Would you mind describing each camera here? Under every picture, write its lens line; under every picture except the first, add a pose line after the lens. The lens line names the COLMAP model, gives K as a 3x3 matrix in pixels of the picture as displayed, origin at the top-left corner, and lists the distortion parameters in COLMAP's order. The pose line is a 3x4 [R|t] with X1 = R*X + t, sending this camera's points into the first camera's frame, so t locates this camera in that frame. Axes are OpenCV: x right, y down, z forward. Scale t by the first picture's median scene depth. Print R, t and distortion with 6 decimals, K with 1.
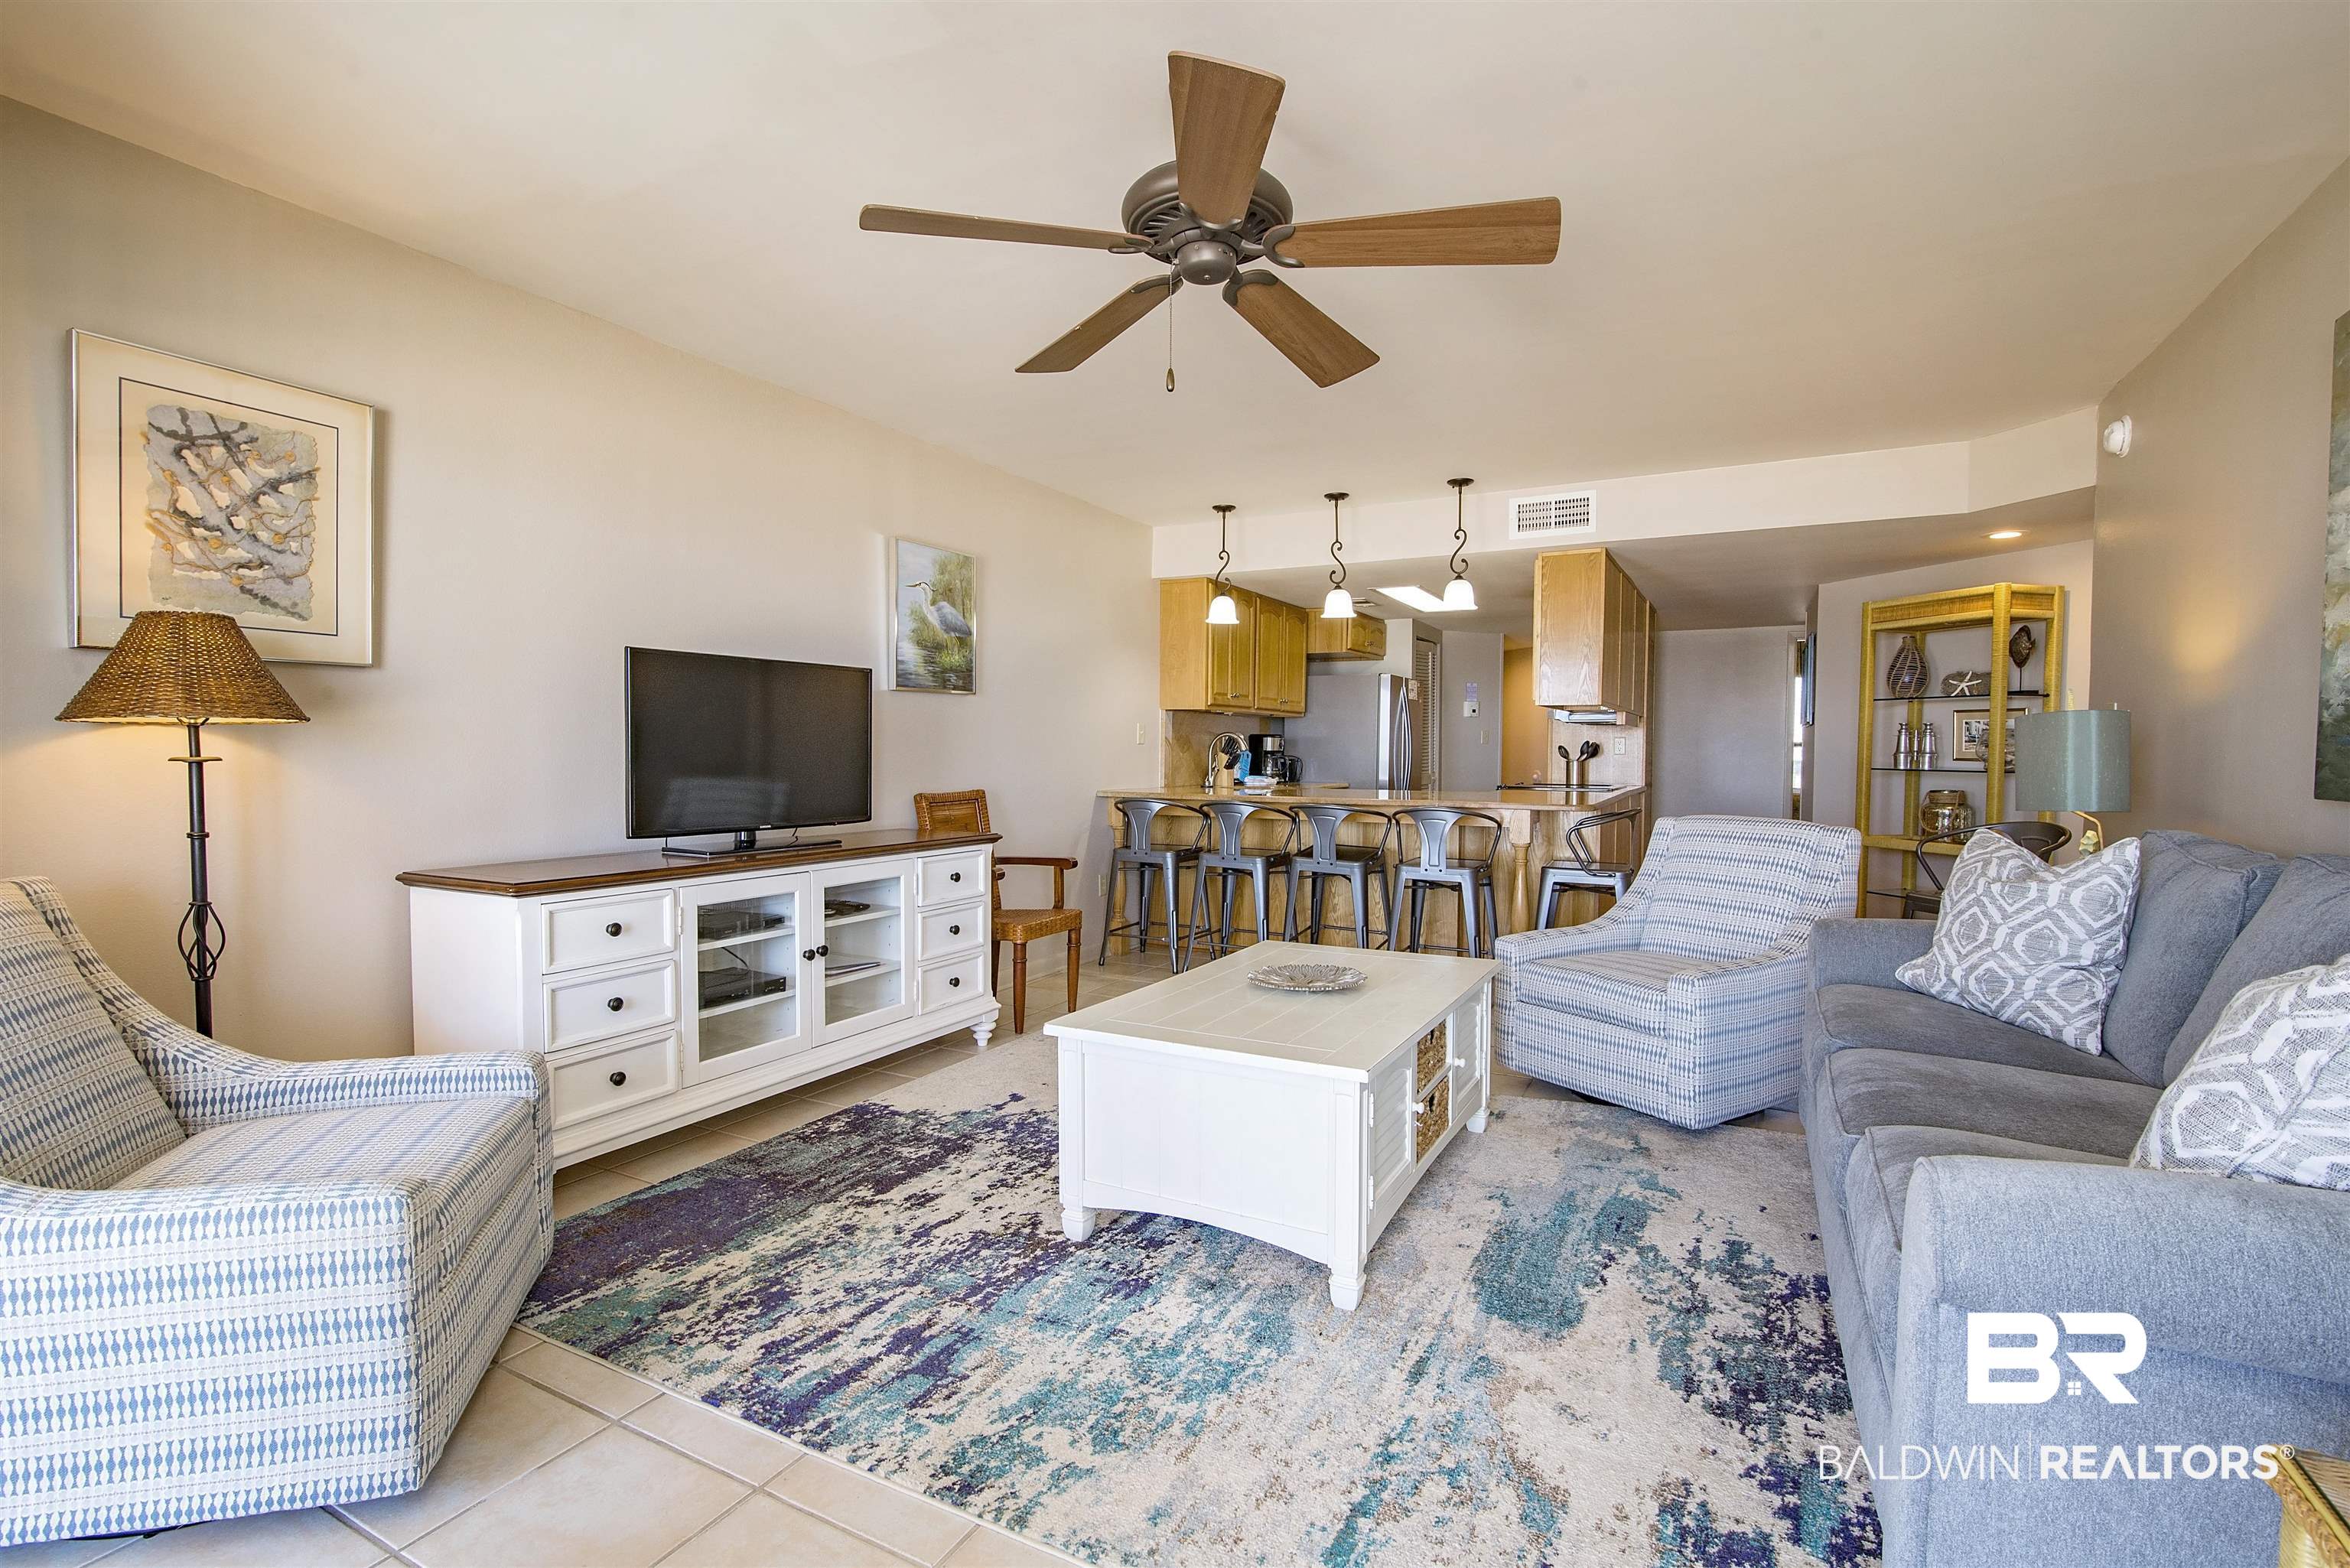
lens RADIAL K [[1075.2, 0, 1167.9], [0, 1075.2, 791.3], [0, 0, 1]] dist [-0.018949, 0.000457]
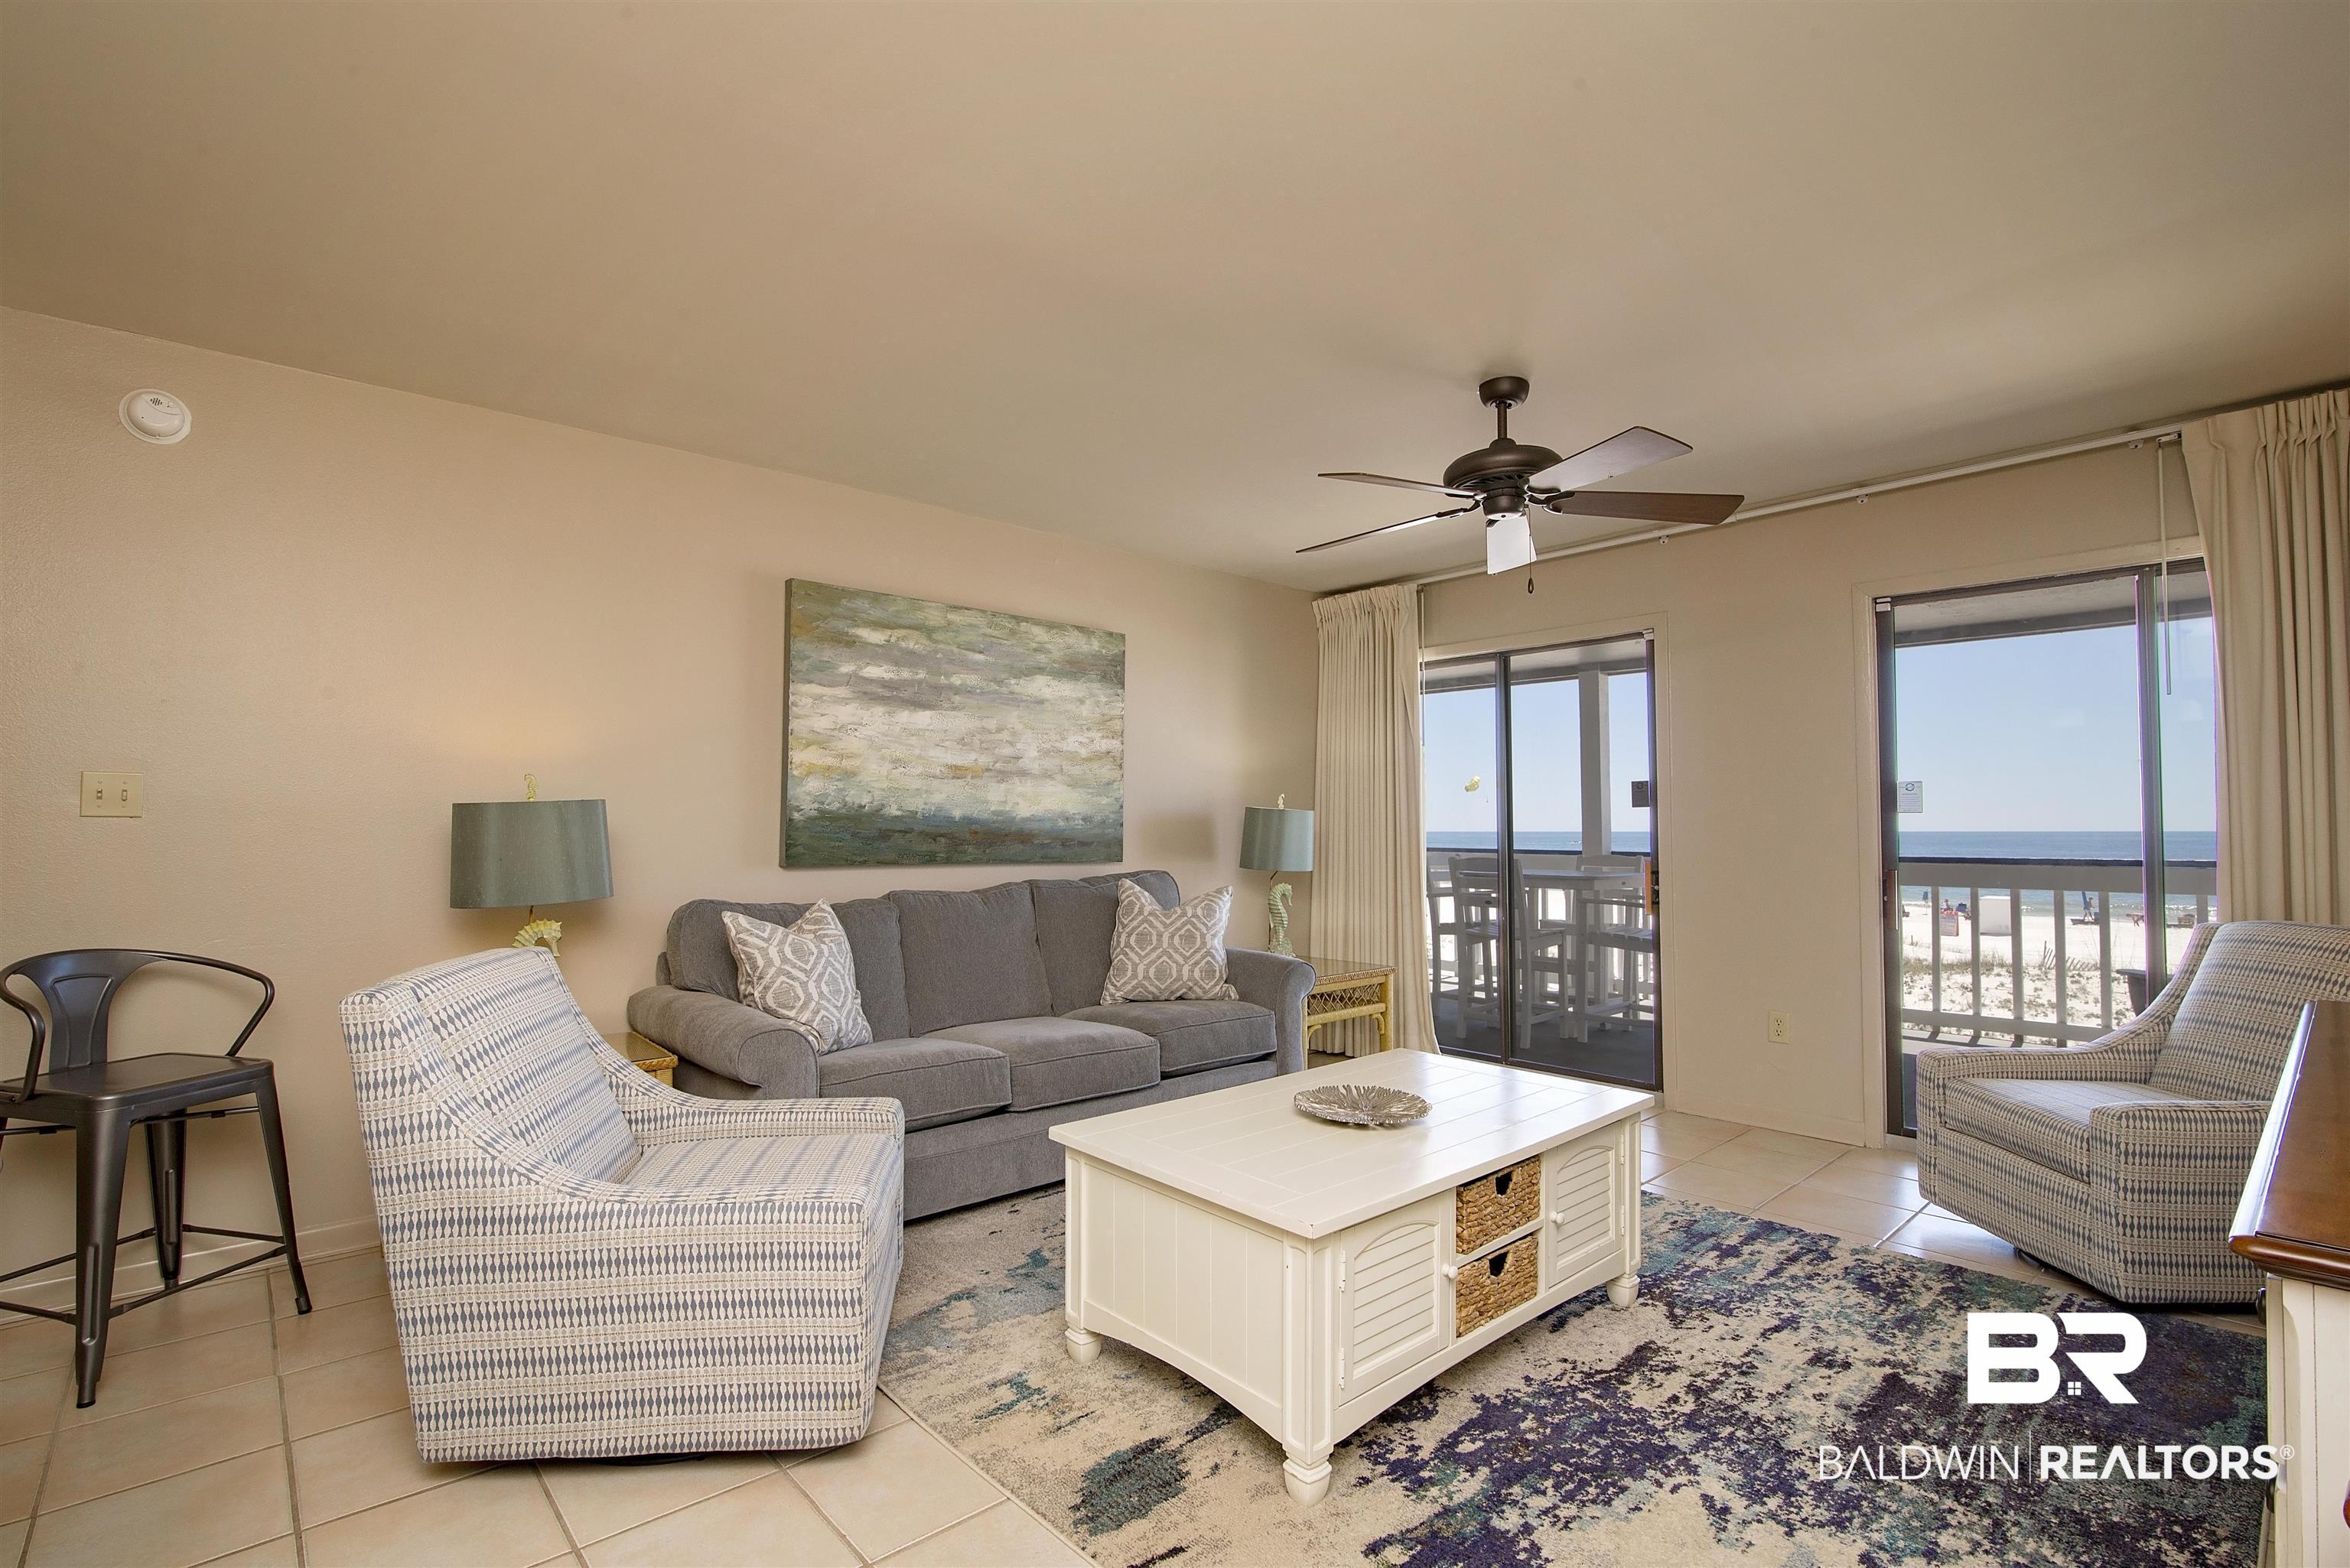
lens RADIAL K [[1075.2, 0, 1167.9], [0, 1075.2, 791.3], [0, 0, 1]] dist [-0.018949, 0.000457]
pose [[-0.938519, 0.009306, 0.345103, -0.029080], [0.010971, 0.999936, 0.002872, -0.094259], [-0.345054, 0.006481, -0.938561, 2.075289]]
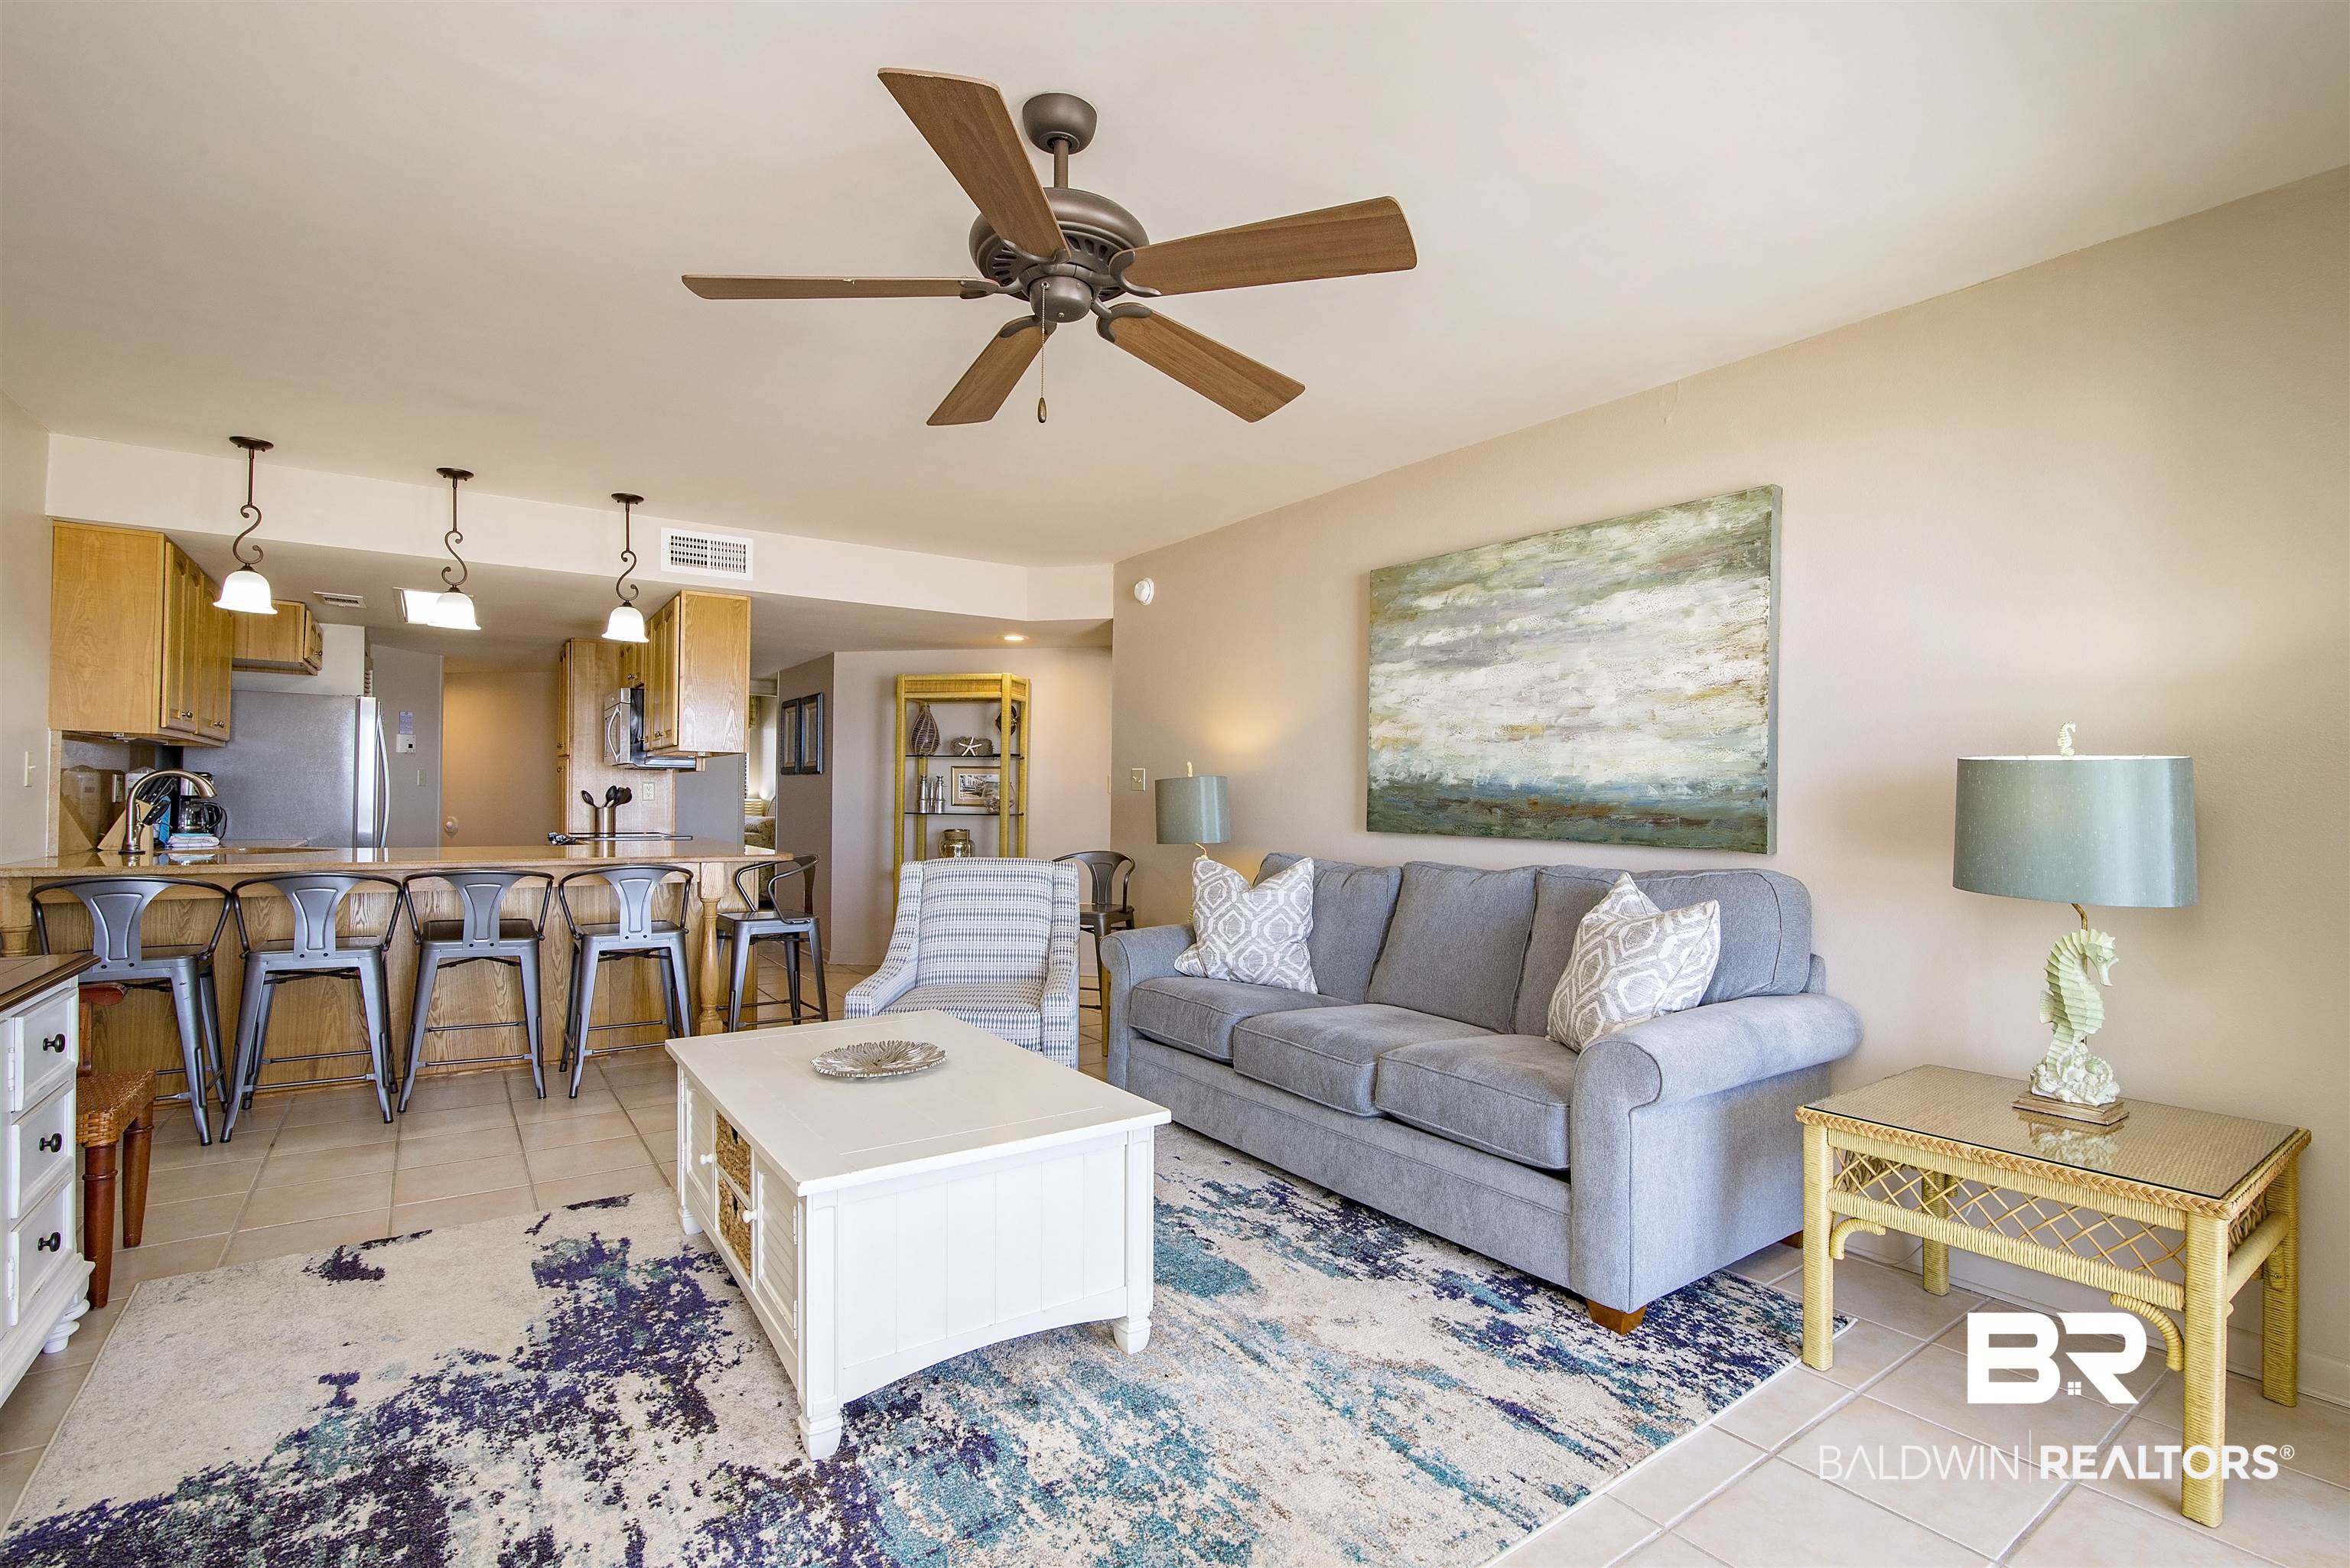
lens RADIAL K [[1075.2, 0, 1167.9], [0, 1075.2, 791.3], [0, 0, 1]] dist [-0.018949, 0.000457]
pose [[0.456207, 0.005589, 0.889856, -0.625514], [0.027005, 0.999433, -0.020122, -0.029685], [-0.889464, 0.033210, 0.455797, 0.408087]]
